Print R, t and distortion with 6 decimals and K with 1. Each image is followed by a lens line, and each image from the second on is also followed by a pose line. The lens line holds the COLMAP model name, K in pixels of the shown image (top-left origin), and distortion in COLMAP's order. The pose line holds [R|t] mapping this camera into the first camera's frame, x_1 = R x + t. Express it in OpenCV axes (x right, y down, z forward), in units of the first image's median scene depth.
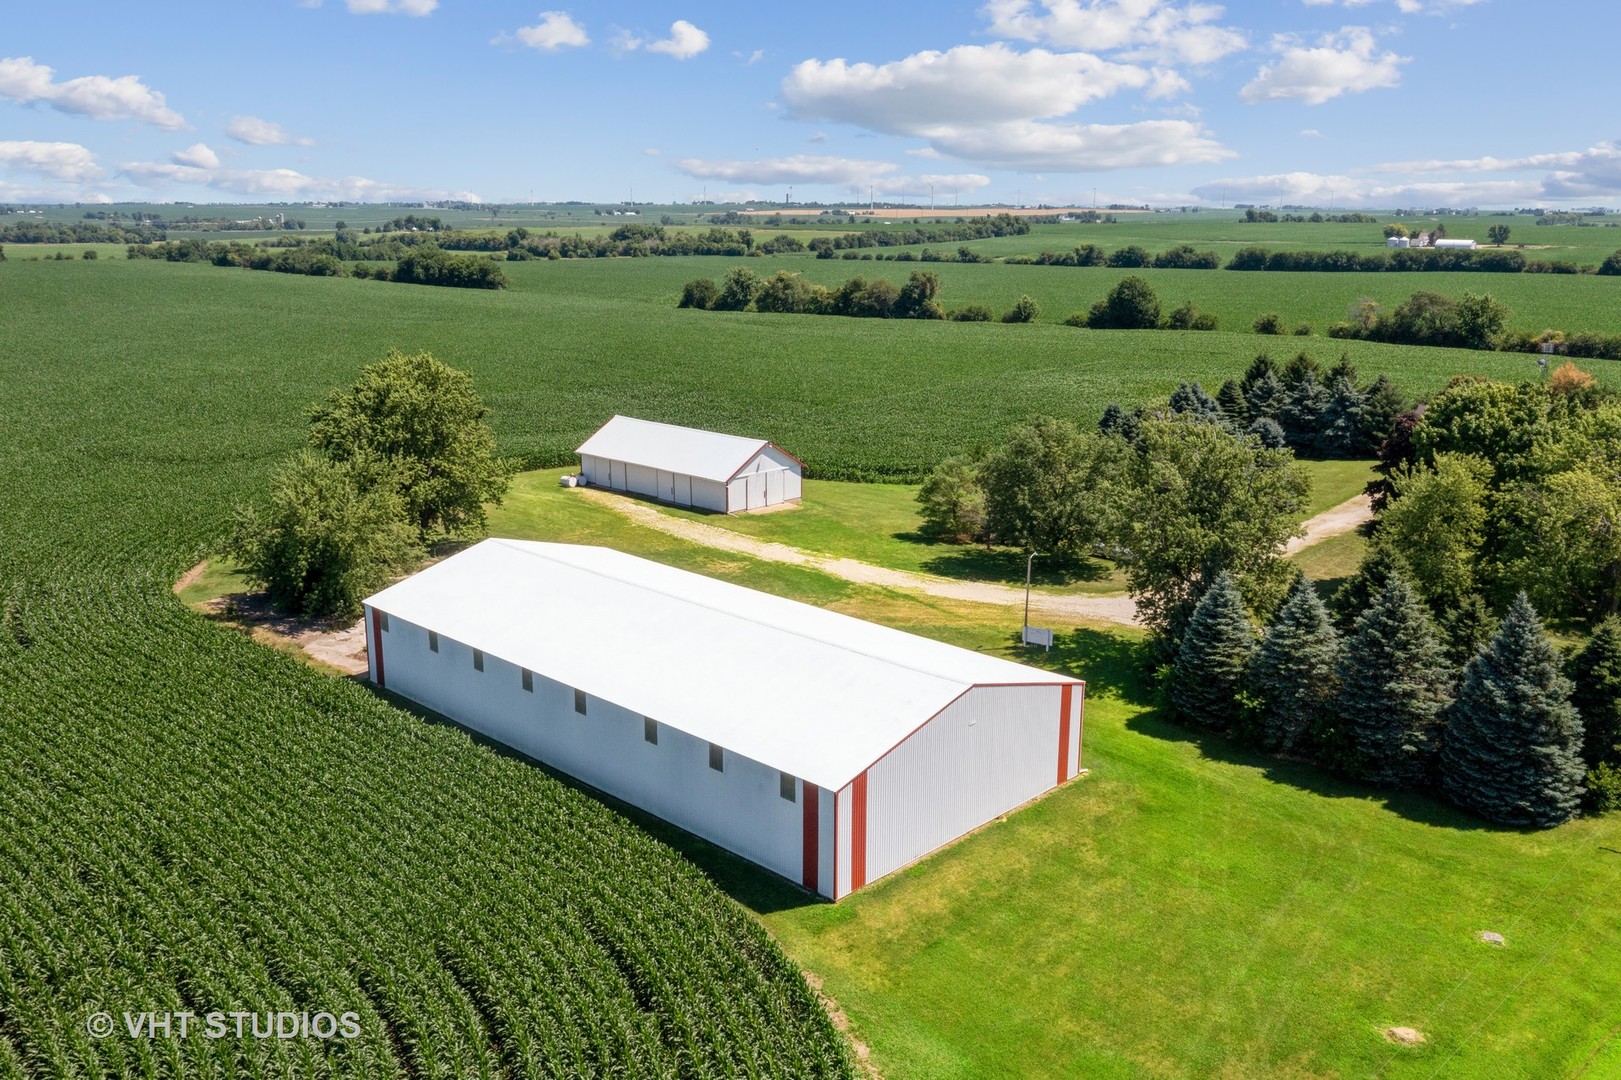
lens RADIAL K [[1364.6, 0, 815.7], [0, 1364.6, 536.6], [0, 0, 1]] dist [-0.003640, 0.007036]
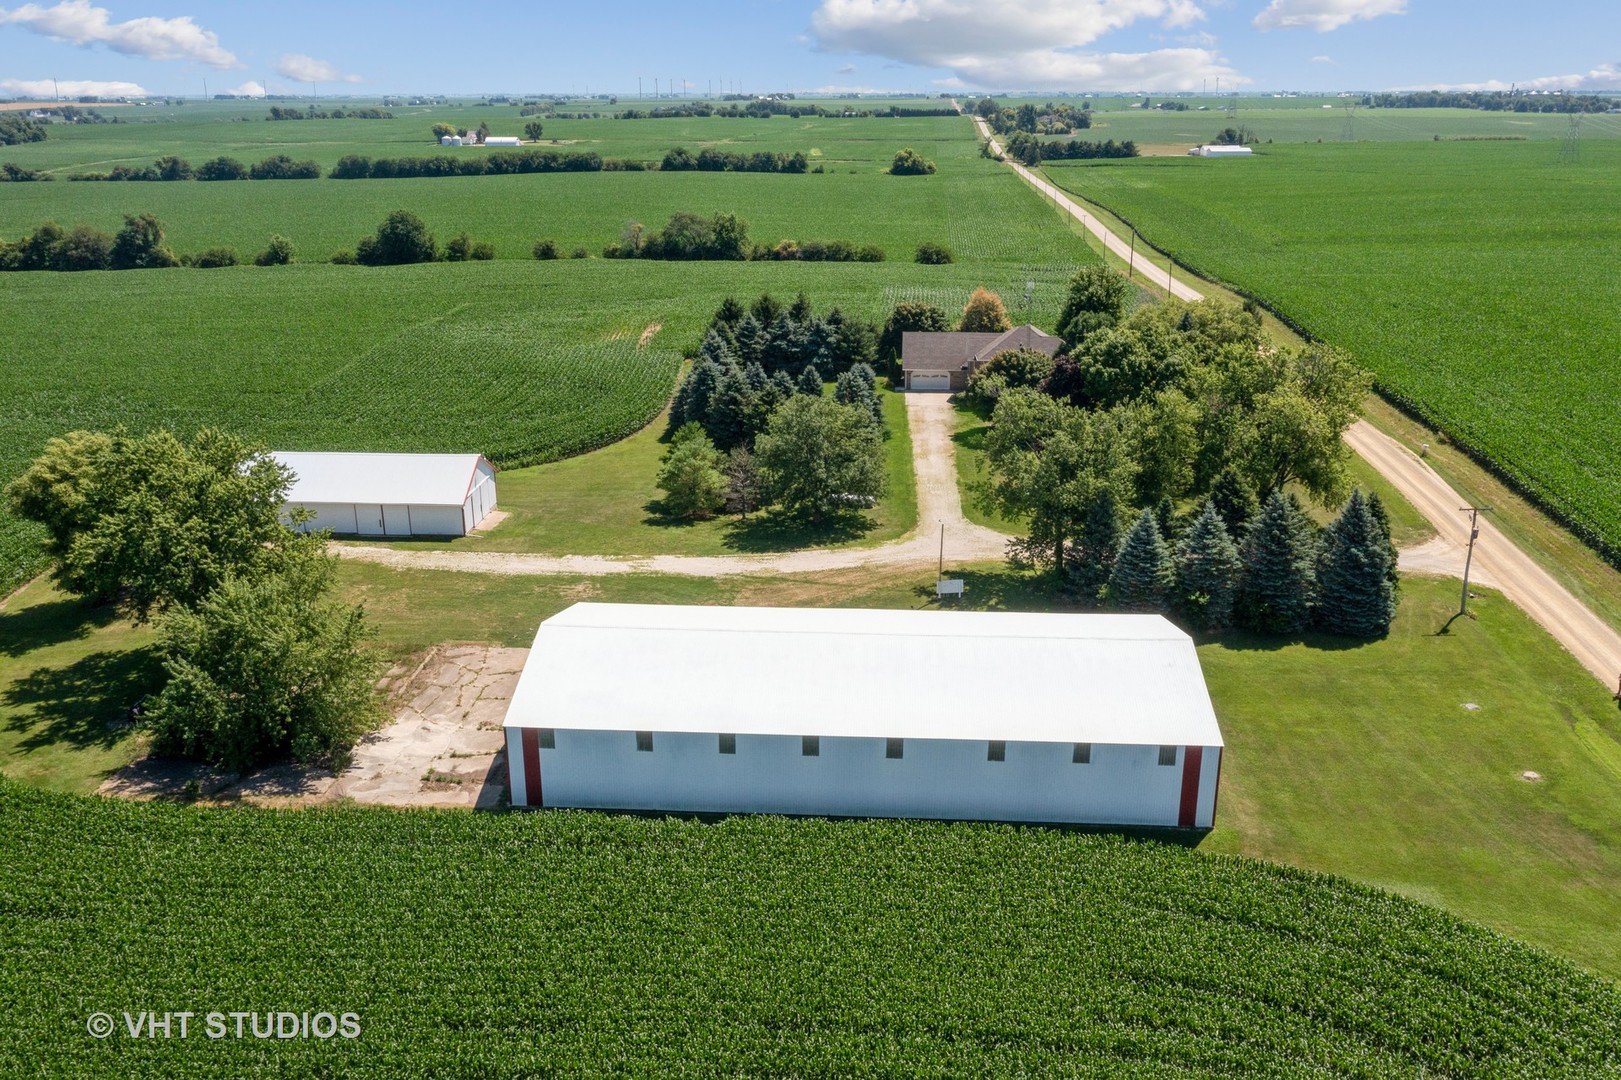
lens RADIAL K [[1326.8, 0, 809.7], [0, 1326.8, 520.2], [0, 0, 1]] dist [-0.020300, 0.040265]
pose [[0.763449, -0.203802, 0.612871, -0.176576], [0.158267, 0.979012, 0.128405, -0.042904], [-0.626177, -0.001033, 0.779680, 0.046661]]
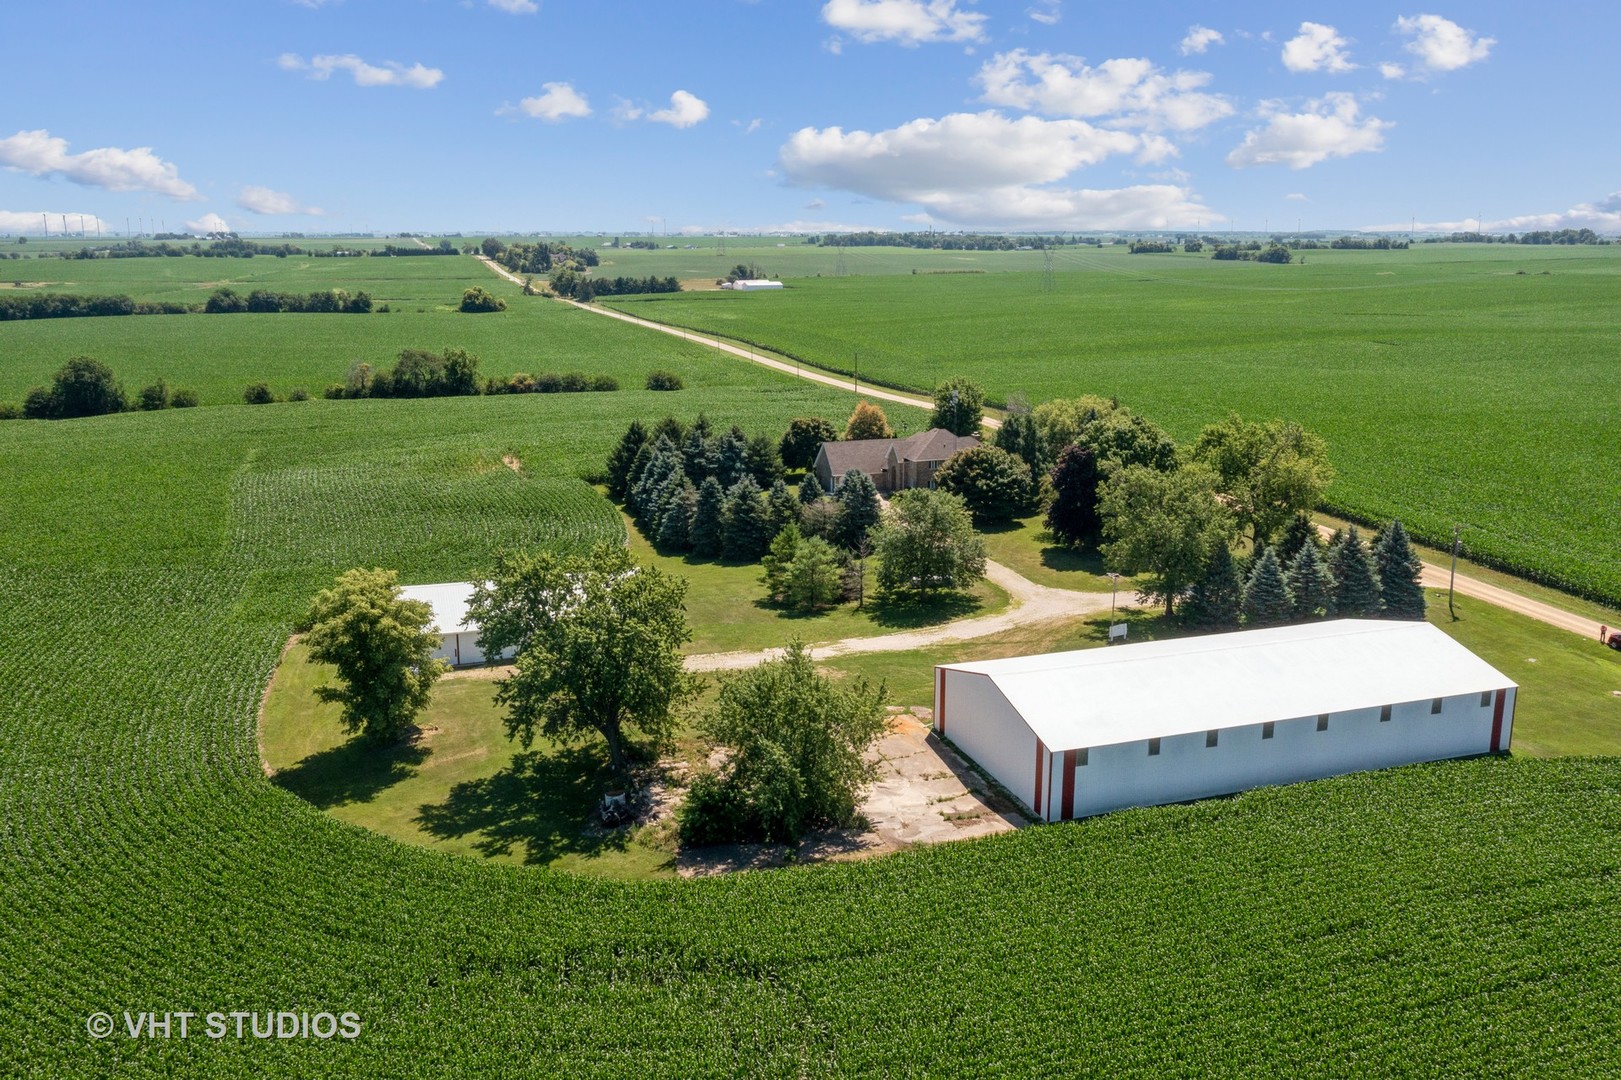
lens RADIAL K [[1345.0, 0, 815.7], [0, 1345.0, 535.1], [0, 0, 1]] dist [-0.007307, 0.002880]
pose [[0.451592, -0.199647, 0.869601, -0.333023], [0.212374, 0.970683, 0.112567, -0.070418], [-0.866581, 0.133846, 0.480752, 0.161575]]
